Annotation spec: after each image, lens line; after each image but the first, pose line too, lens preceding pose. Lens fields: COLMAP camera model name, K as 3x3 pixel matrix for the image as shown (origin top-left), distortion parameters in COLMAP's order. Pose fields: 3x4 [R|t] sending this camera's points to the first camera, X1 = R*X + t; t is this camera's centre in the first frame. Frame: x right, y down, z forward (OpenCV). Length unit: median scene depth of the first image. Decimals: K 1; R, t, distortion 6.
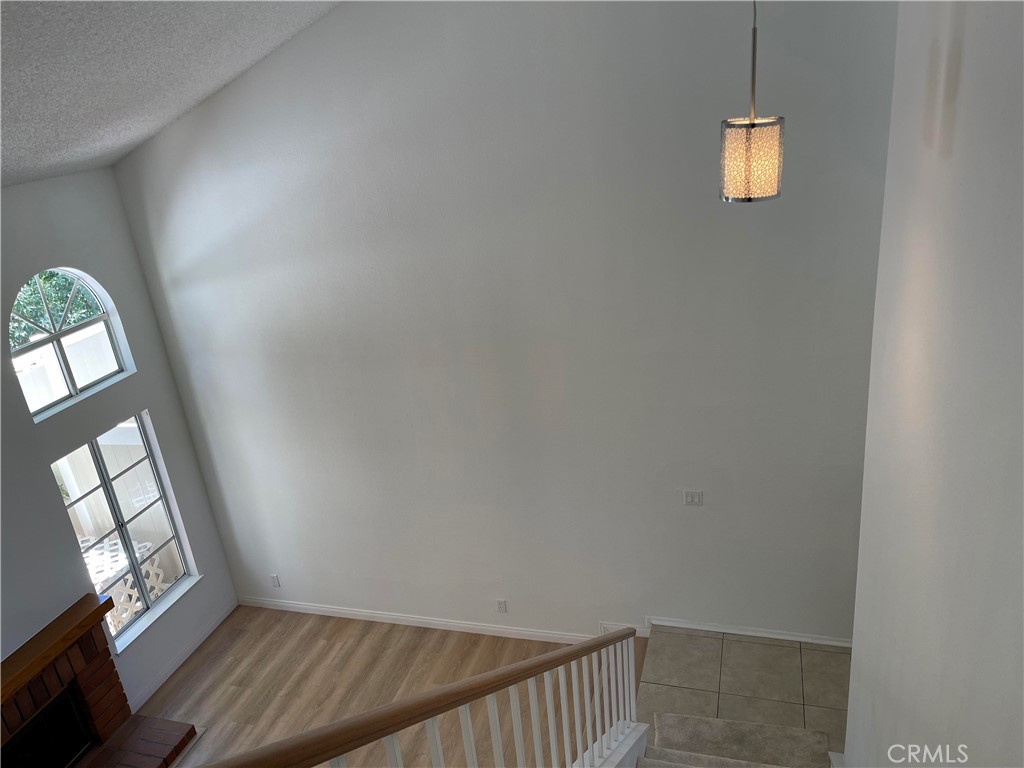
lens RADIAL K [[778.1, 0, 517.9], [0, 778.1, 382.9], [0, 0, 1]] dist [0.066265, -0.082326]
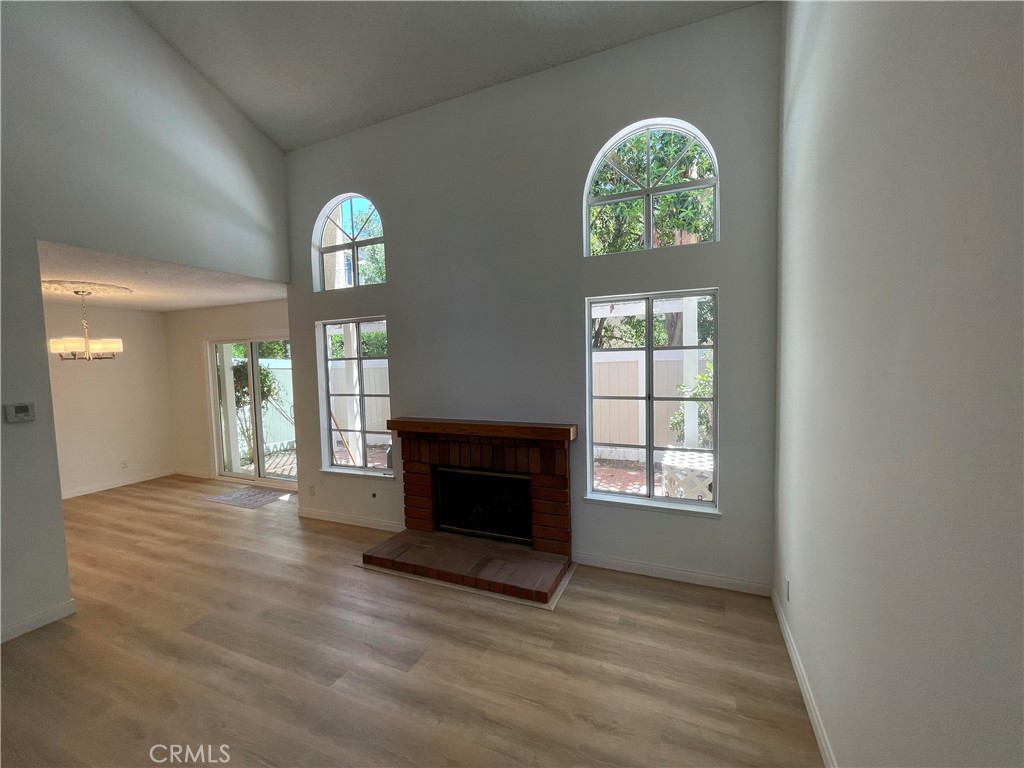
lens RADIAL K [[416.3, 0, 508.6], [0, 416.3, 383.7], [0, 0, 1]] dist [-0.000476, -0.000127]
pose [[-0.112730, 0.164393, -0.979932, 0.030343], [-0.337242, 0.921346, 0.193360, 0.120034], [0.934644, 0.352272, -0.048423, 0.836474]]
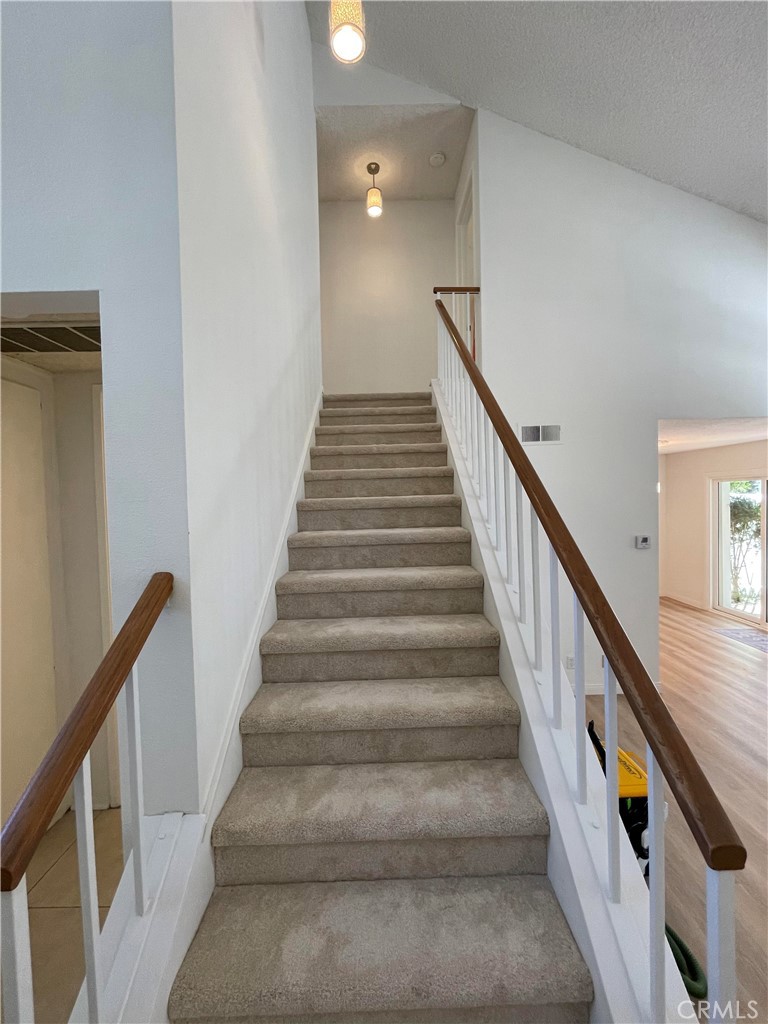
lens RADIAL K [[416.3, 0, 384.0], [0, 416.3, 512.0], [0, 0, 1]] dist [-0.000476, -0.000127]
pose [[-0.946564, 0.134814, -0.292988, 0.216477], [0.001247, 0.909966, 0.414681, 0.100626], [0.322514, 0.392157, -0.861509, 0.748830]]
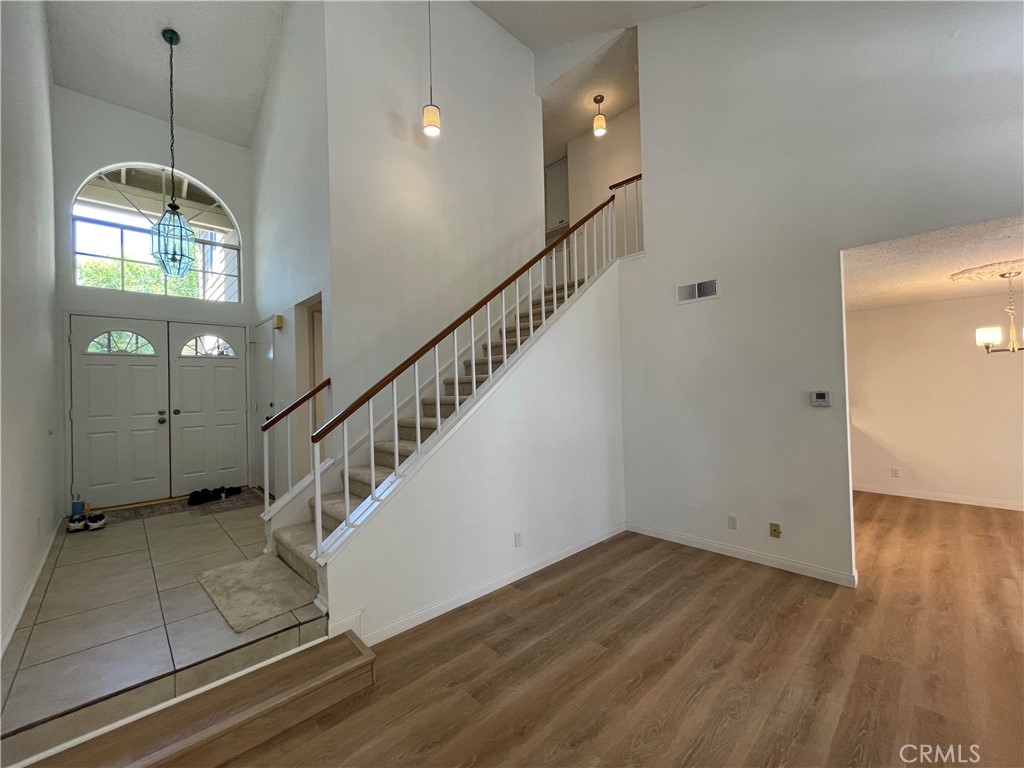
lens RADIAL K [[416.3, 0, 511.3], [0, 416.3, 382.8], [0, 0, 1]] dist [-0.000476, -0.000127]
pose [[-0.861468, 0.128889, 0.491182, -0.253992], [0.289739, 0.919115, 0.266982, 0.128192], [-0.417042, 0.372311, -0.829132, 0.948155]]
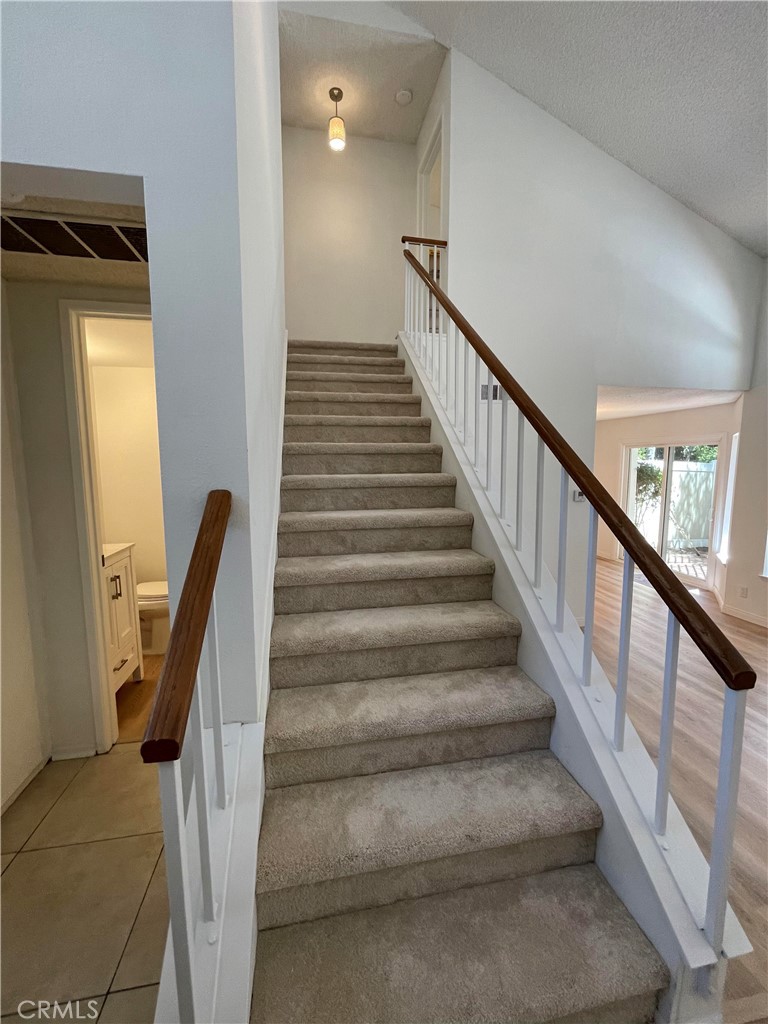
lens RADIAL K [[416.3, 0, 385.3], [0, 416.3, 511.4], [0, 0, 1]] dist [-0.000476, -0.000127]
pose [[-0.880595, 0.156610, -0.447243, 0.278353], [-0.088461, 0.872890, 0.479831, 0.115925], [0.465540, 0.462100, -0.754809, 0.744066]]
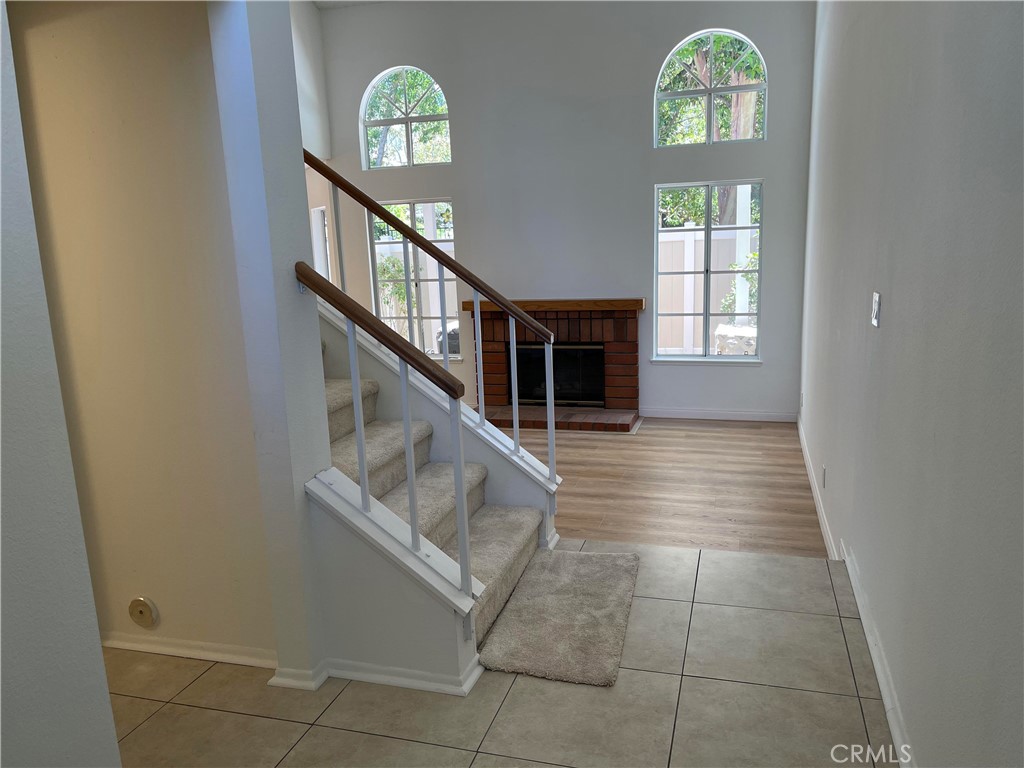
lens RADIAL K [[778.1, 0, 506.9], [0, 778.1, 394.2], [0, 0, 1]] dist [0.066265, -0.082326]
pose [[0.002399, 0.295838, -0.955235, 0.657596], [-0.339691, 0.898678, 0.277468, 0.119685], [0.940534, 0.323819, 0.102649, 0.644583]]
